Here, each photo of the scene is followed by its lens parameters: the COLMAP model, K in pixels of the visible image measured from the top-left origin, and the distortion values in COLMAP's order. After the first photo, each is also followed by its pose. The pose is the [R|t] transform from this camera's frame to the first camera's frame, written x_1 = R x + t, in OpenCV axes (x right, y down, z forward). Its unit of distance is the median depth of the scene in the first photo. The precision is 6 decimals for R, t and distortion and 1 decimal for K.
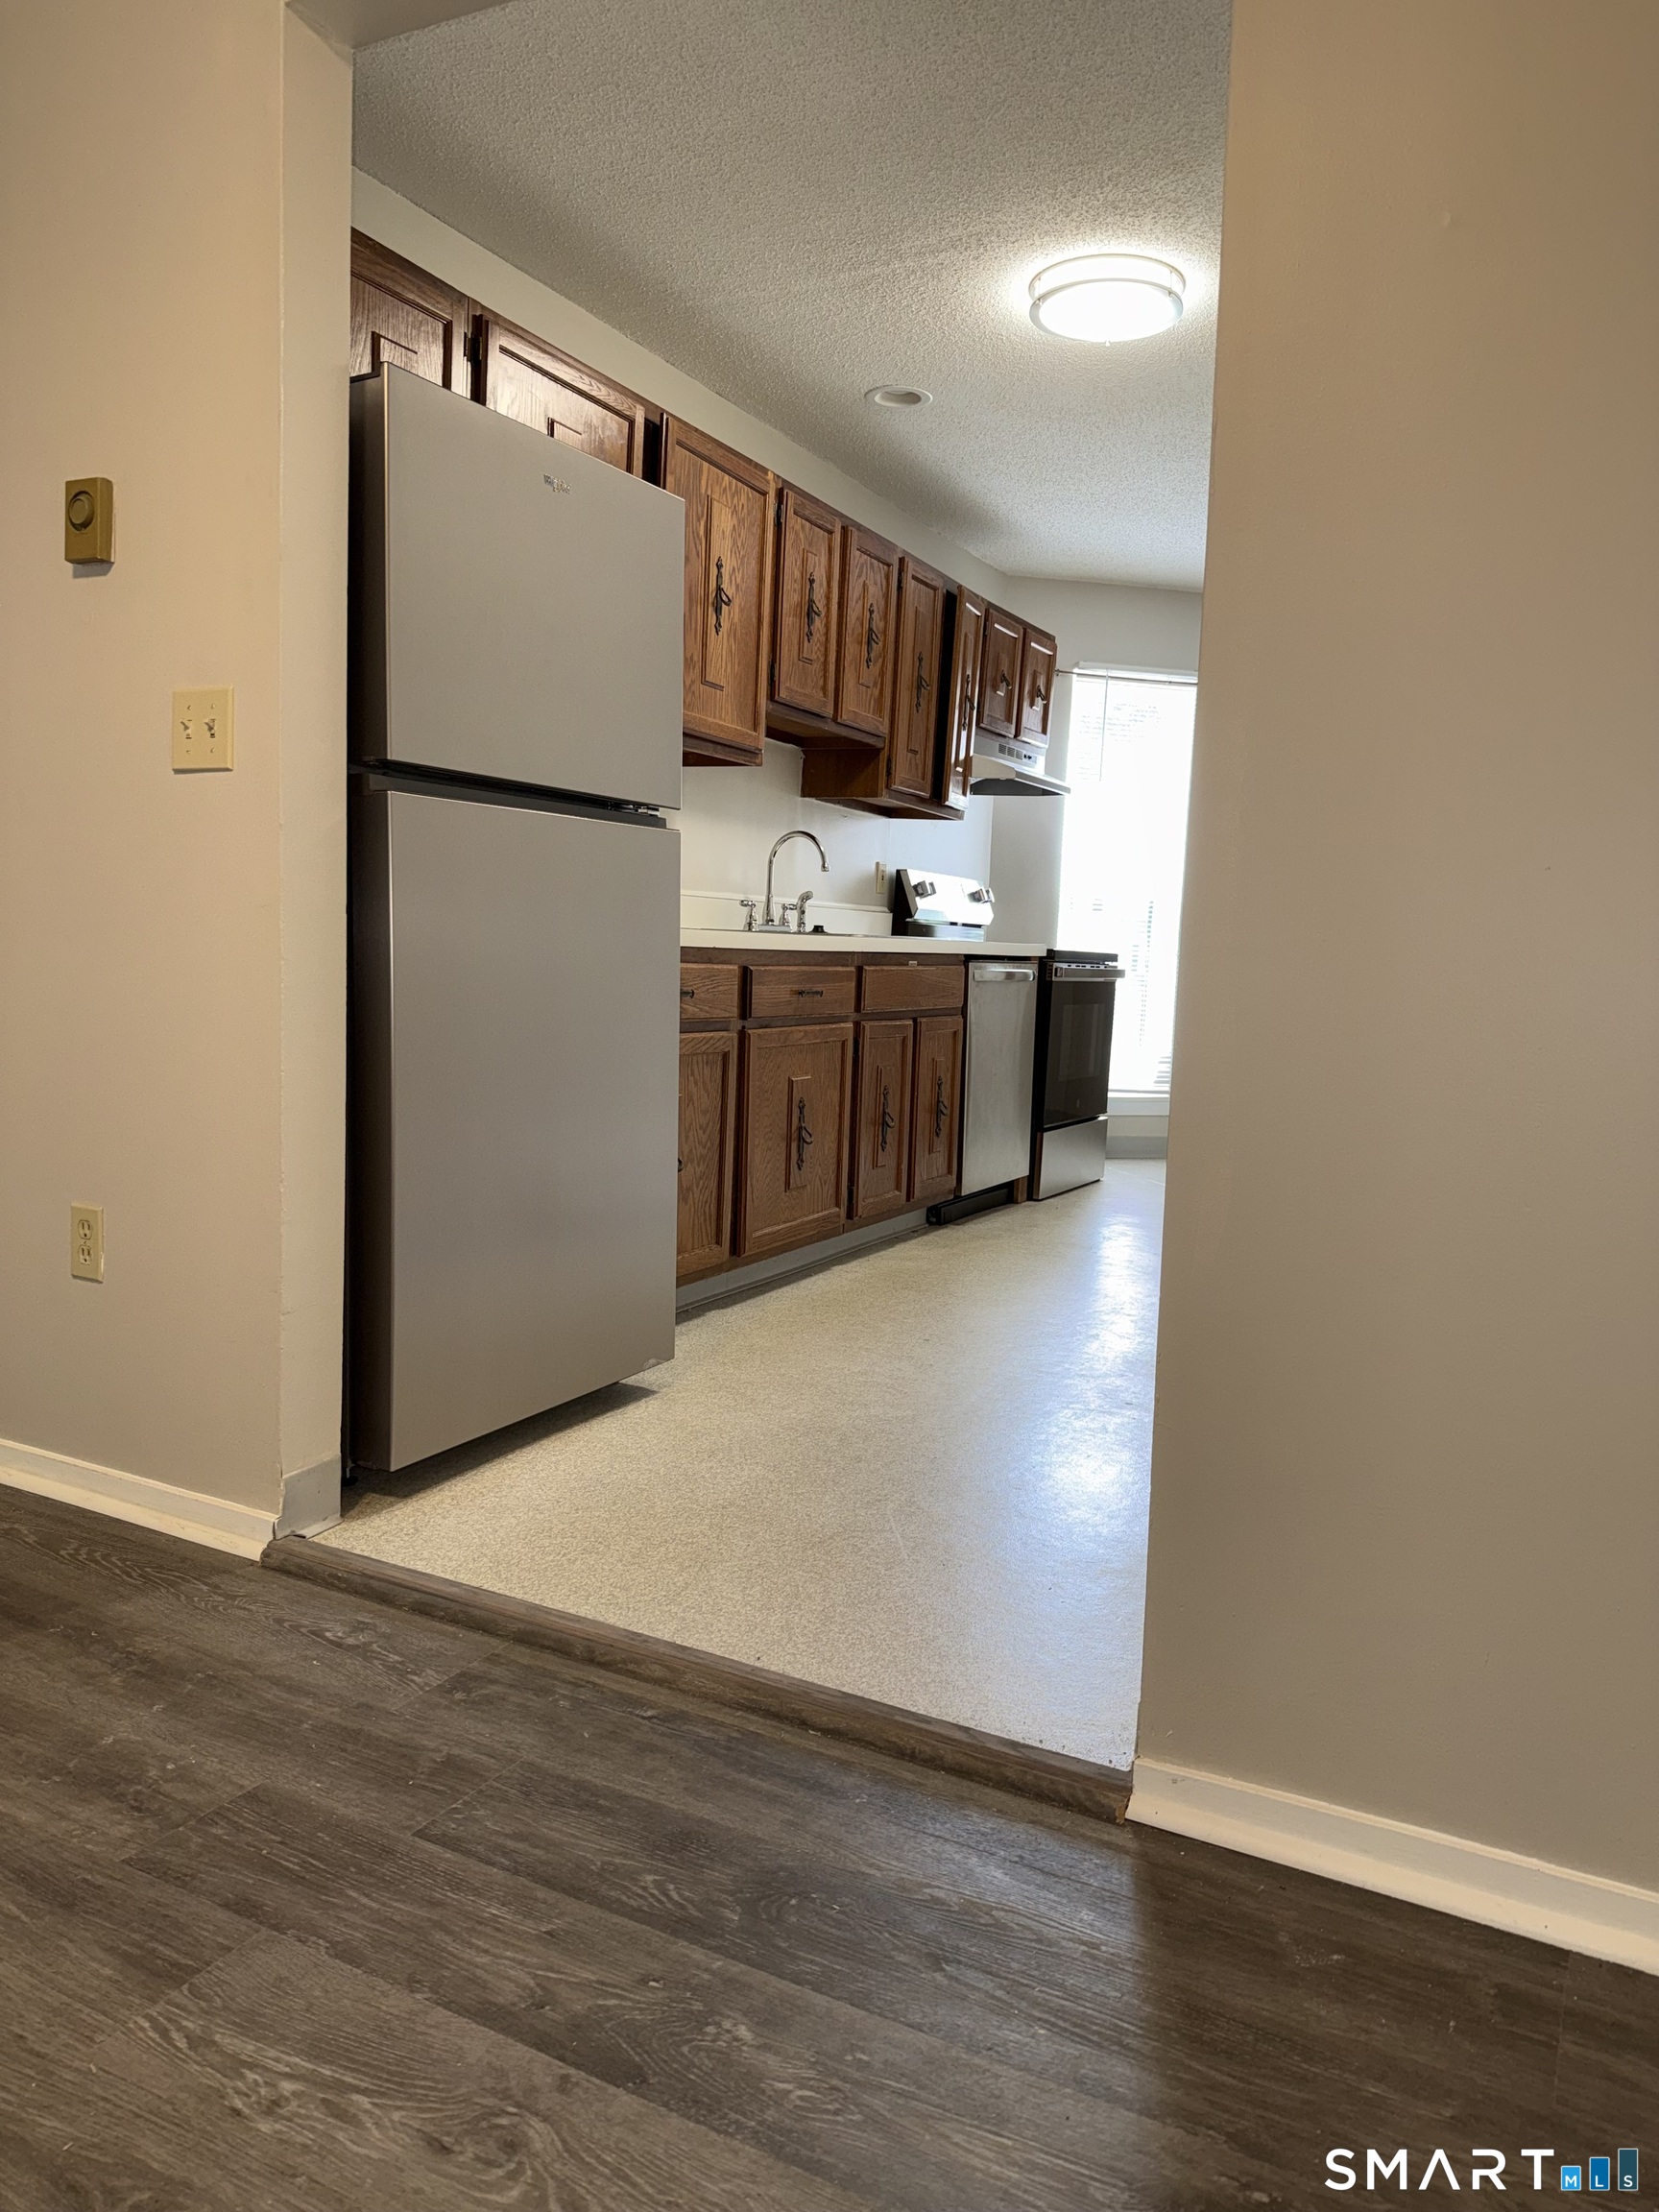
lens RADIAL K [[1578.3, 0, 833.9], [0, 1578.3, 1105.9], [0, 0, 1]] dist [0.018713, -0.029069]
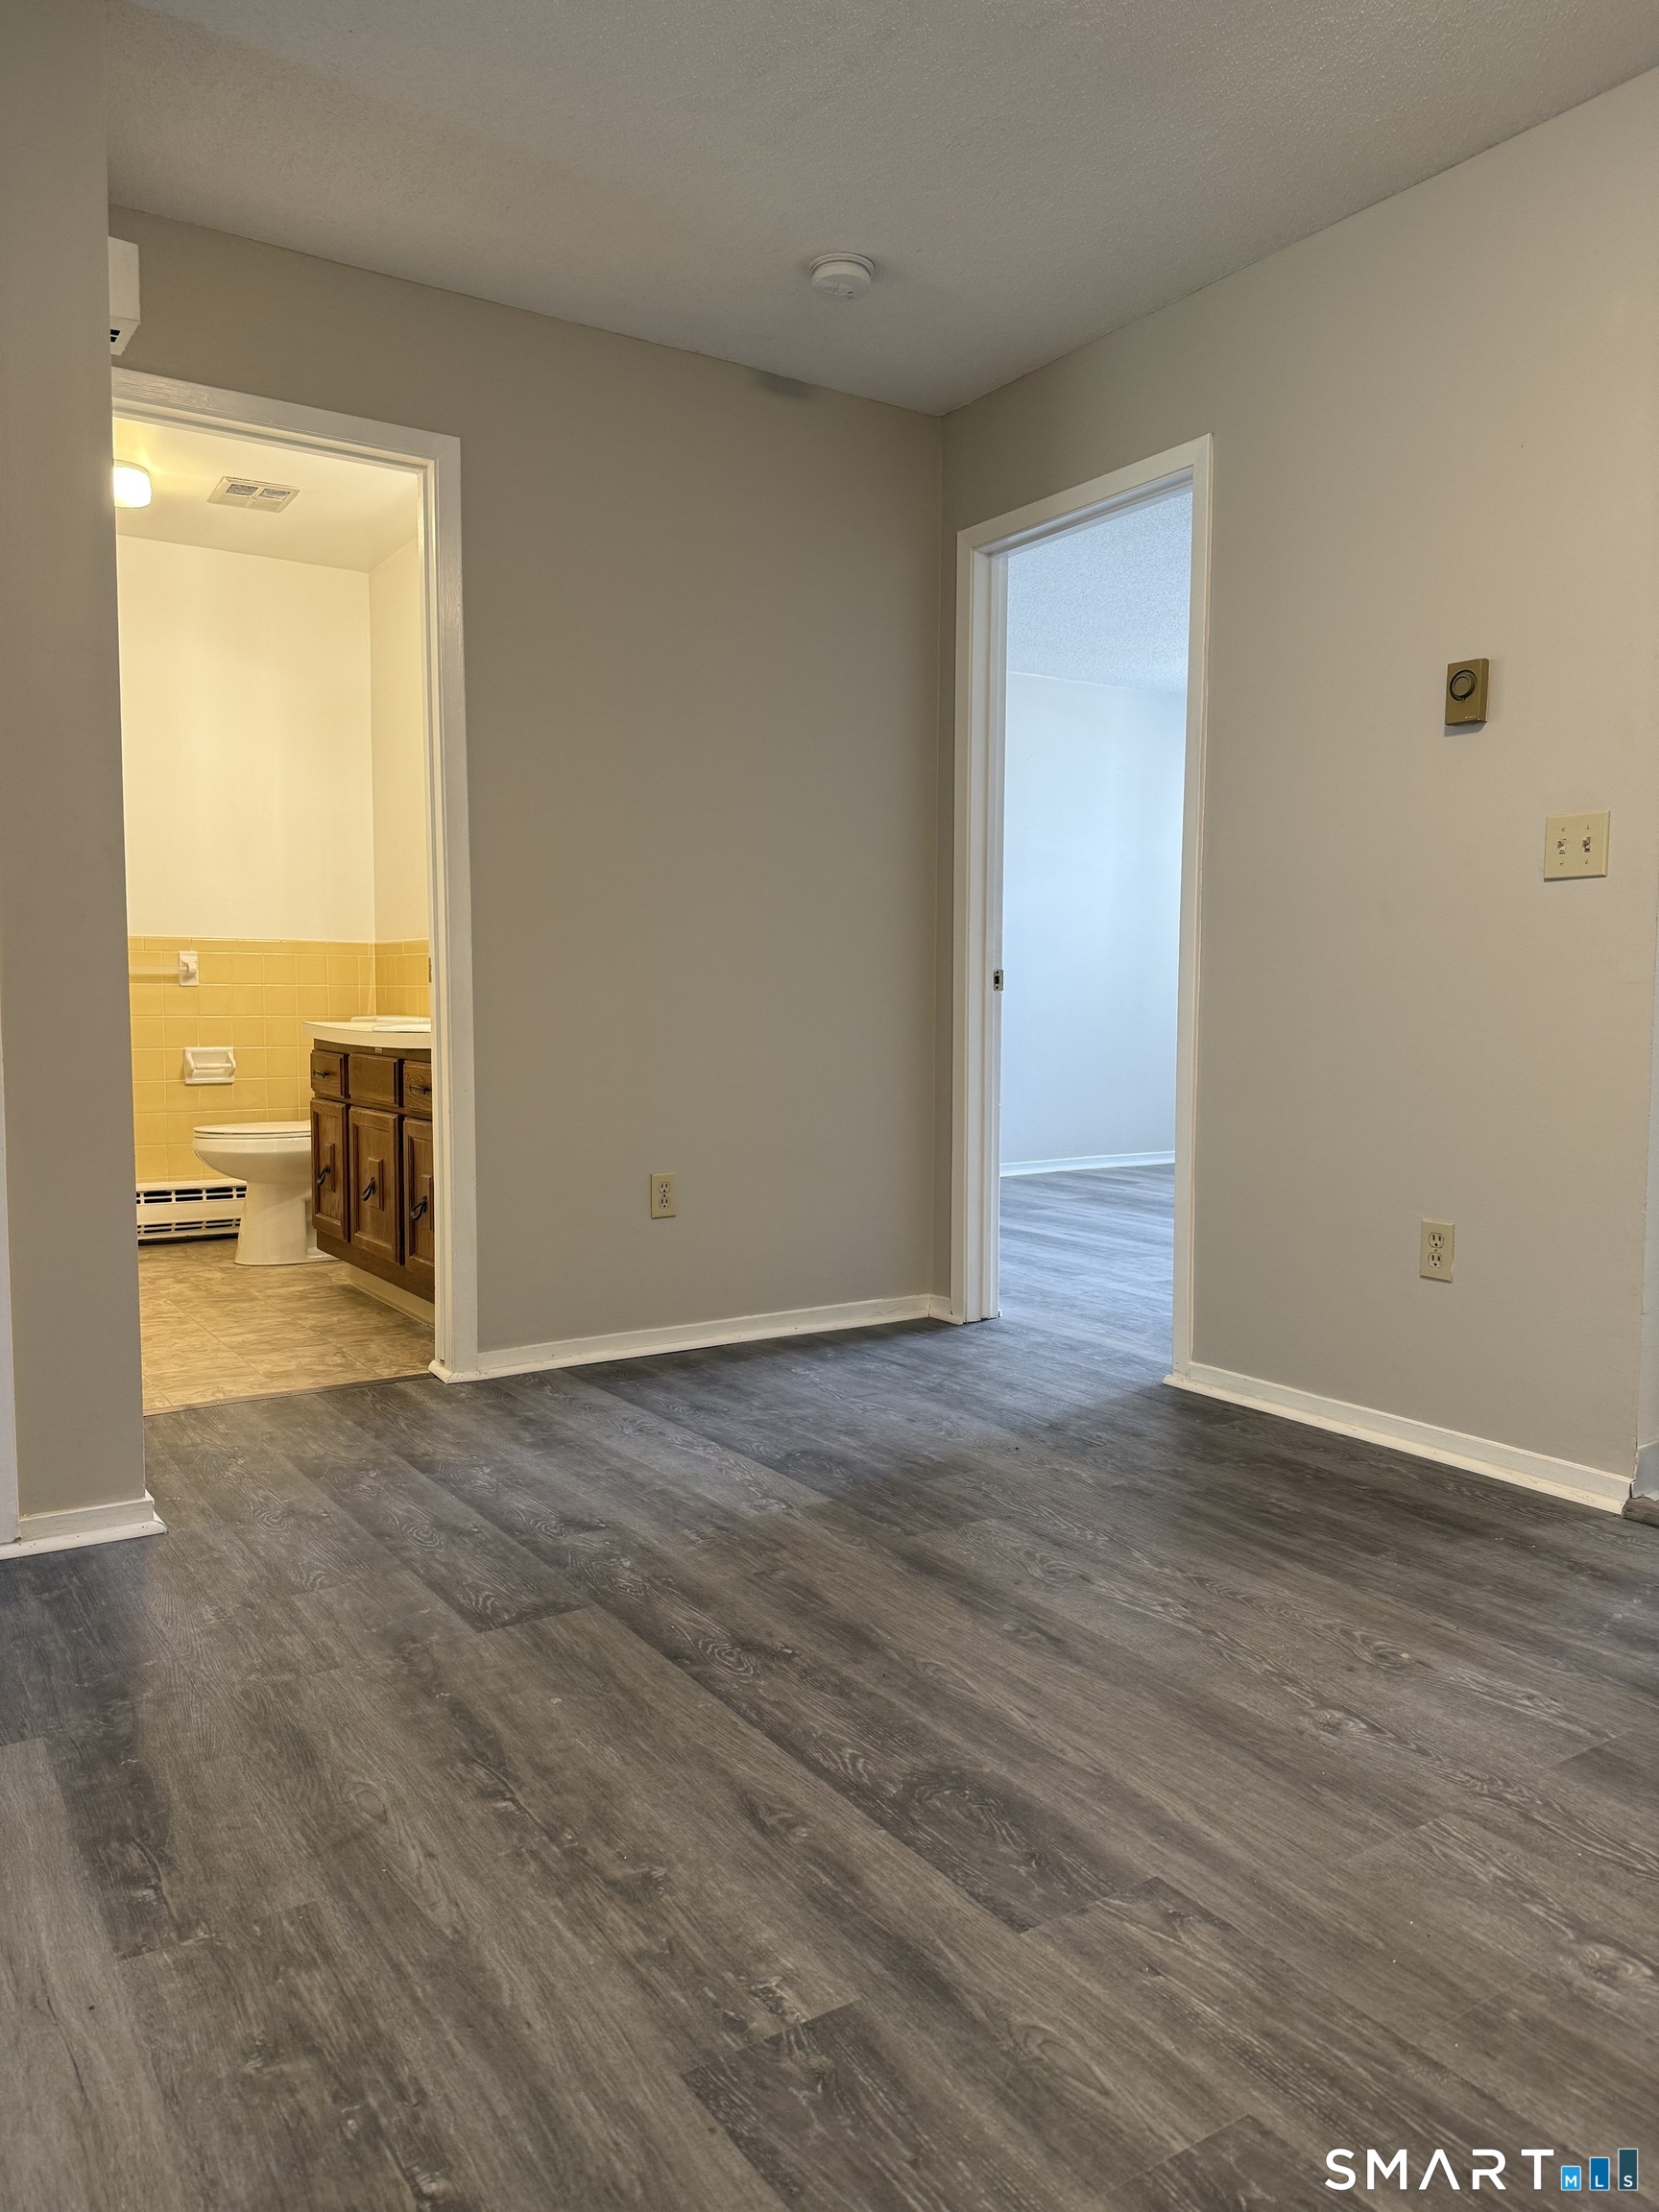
lens RADIAL K [[1578.3, 0, 834.1], [0, 1578.3, 1114.3], [0, 0, 1]] dist [0.018713, -0.029069]
pose [[0.879054, 0.002028, -0.476719, -0.307476], [-0.019067, 0.999340, -0.030906, 0.026163], [0.476341, 0.036258, 0.878513, -0.373829]]
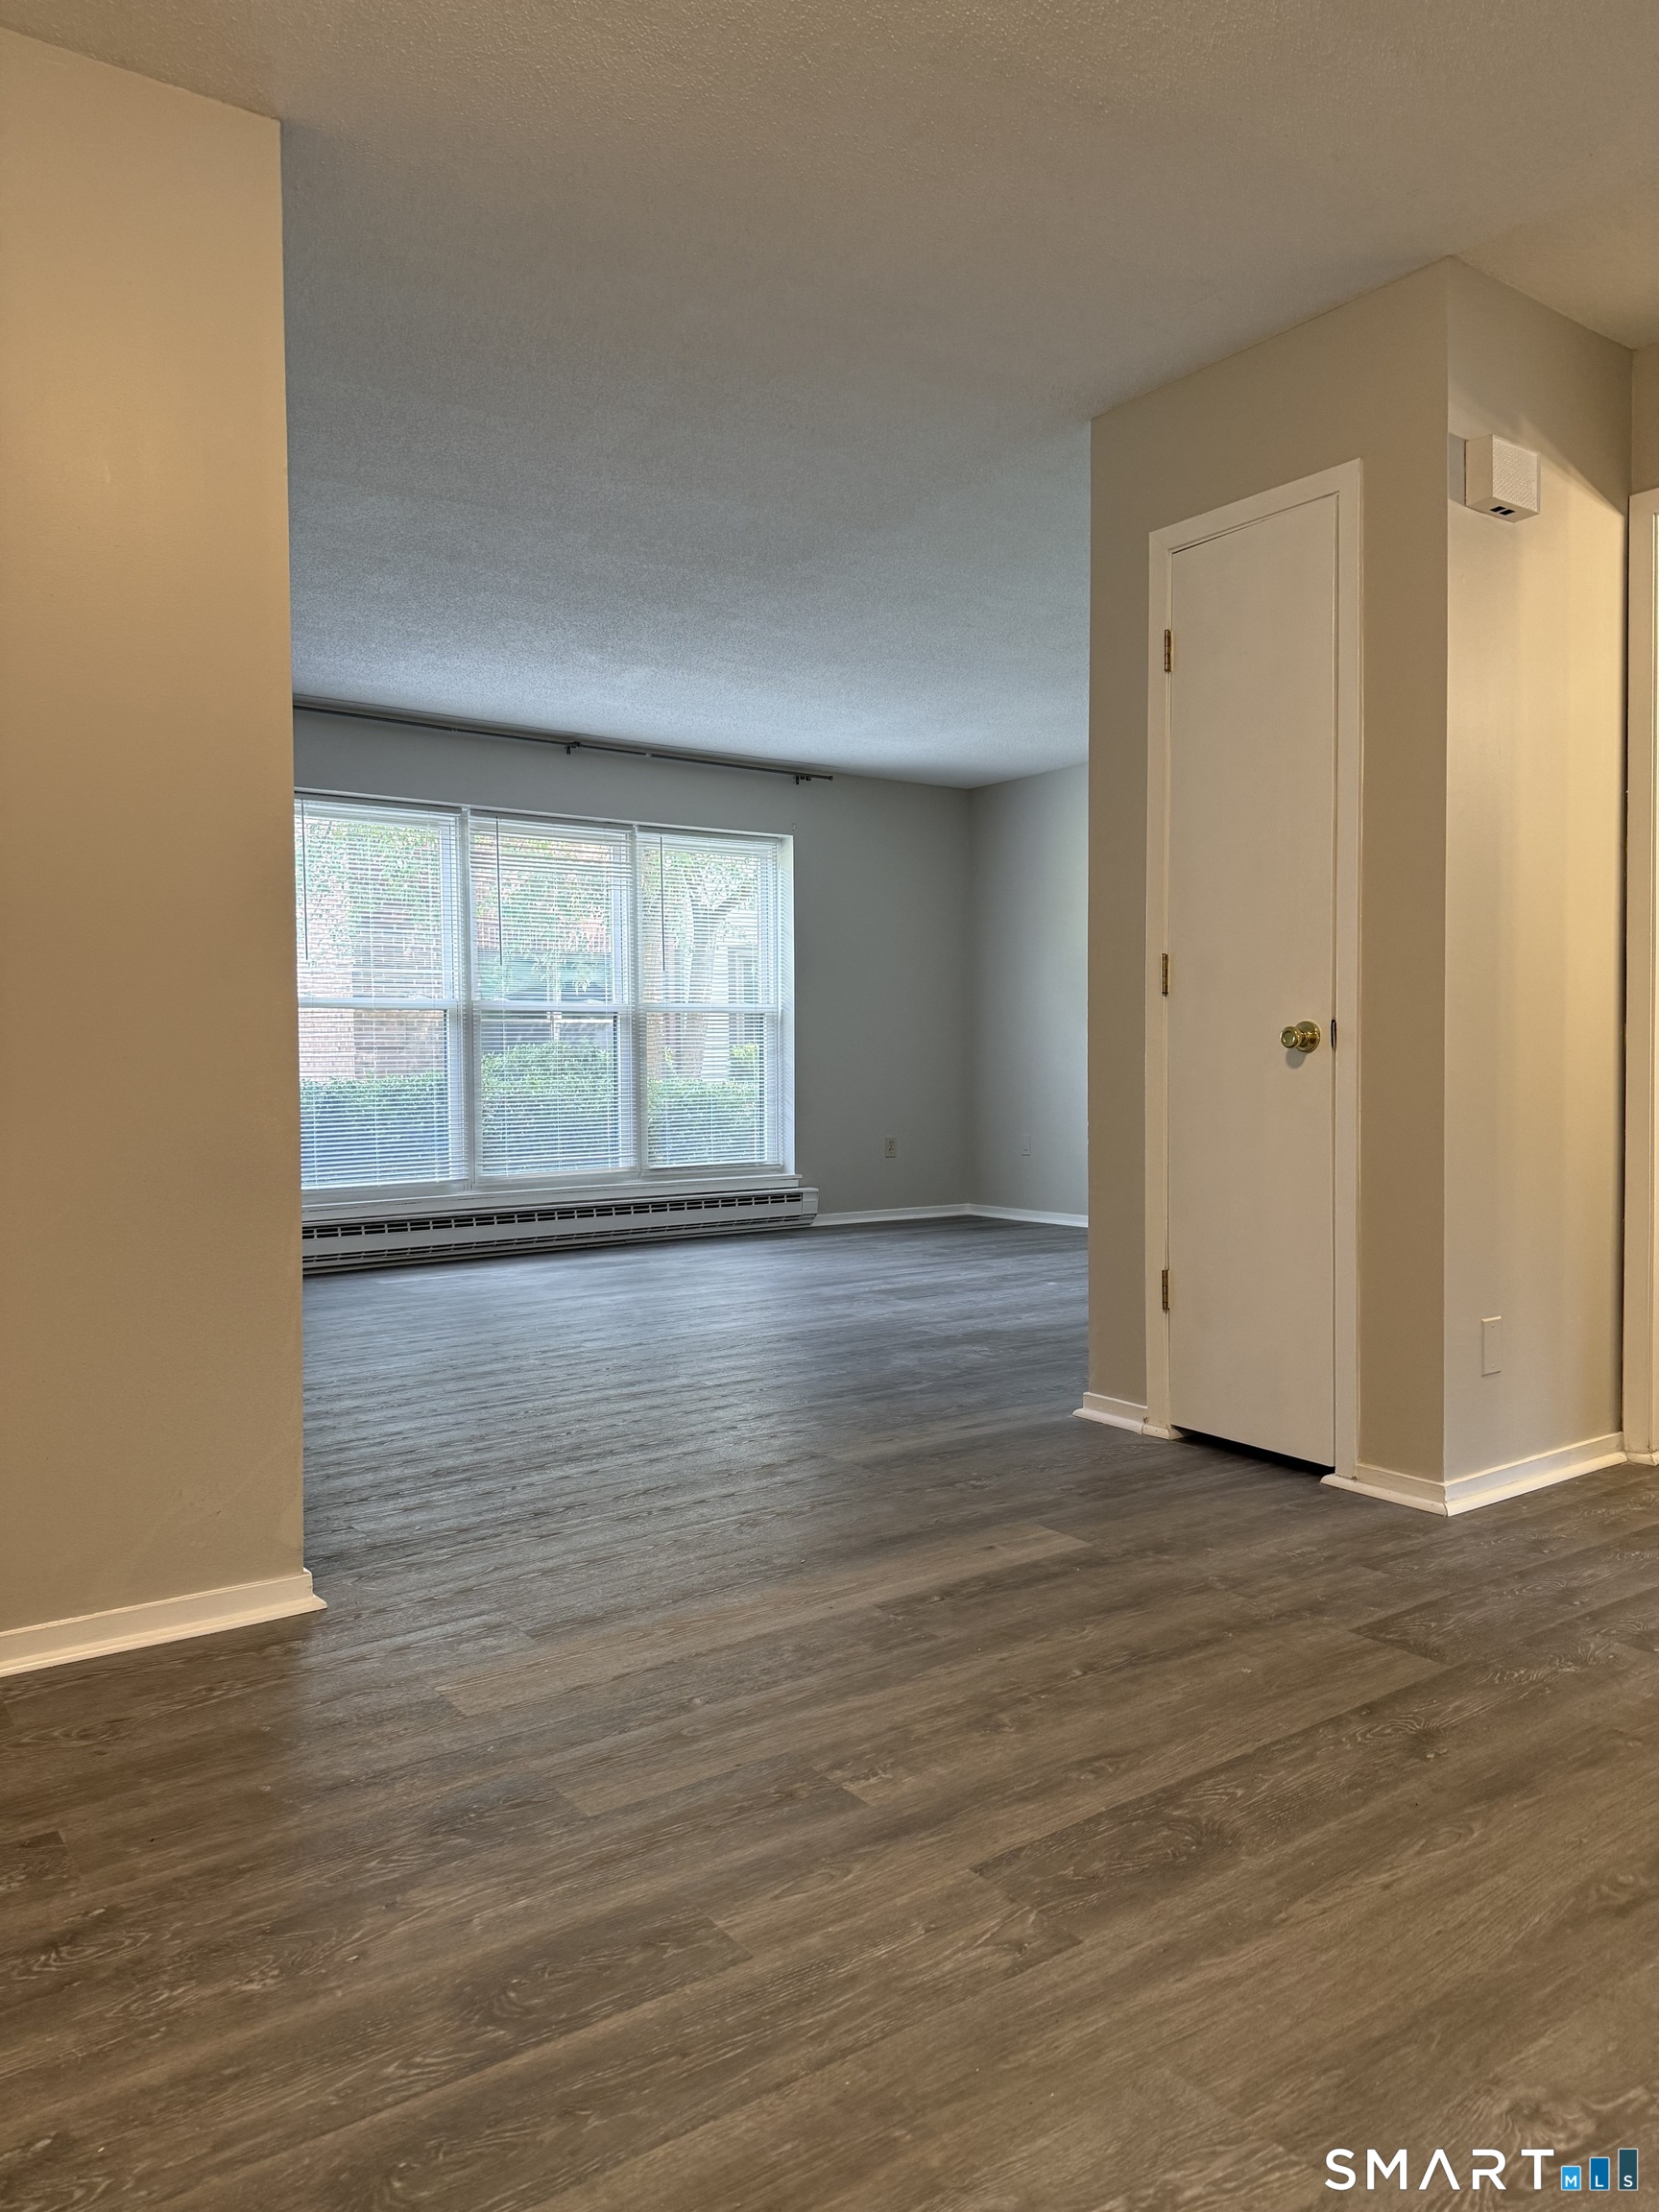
lens RADIAL K [[1578.3, 0, 852.7], [0, 1578.3, 1109.6], [0, 0, 1]] dist [0.018713, -0.029069]
pose [[-0.428859, -0.002882, -0.903367, 0.214111], [-0.105521, 0.993309, 0.046926, -0.062852], [0.897187, 0.115449, -0.426294, 0.559781]]
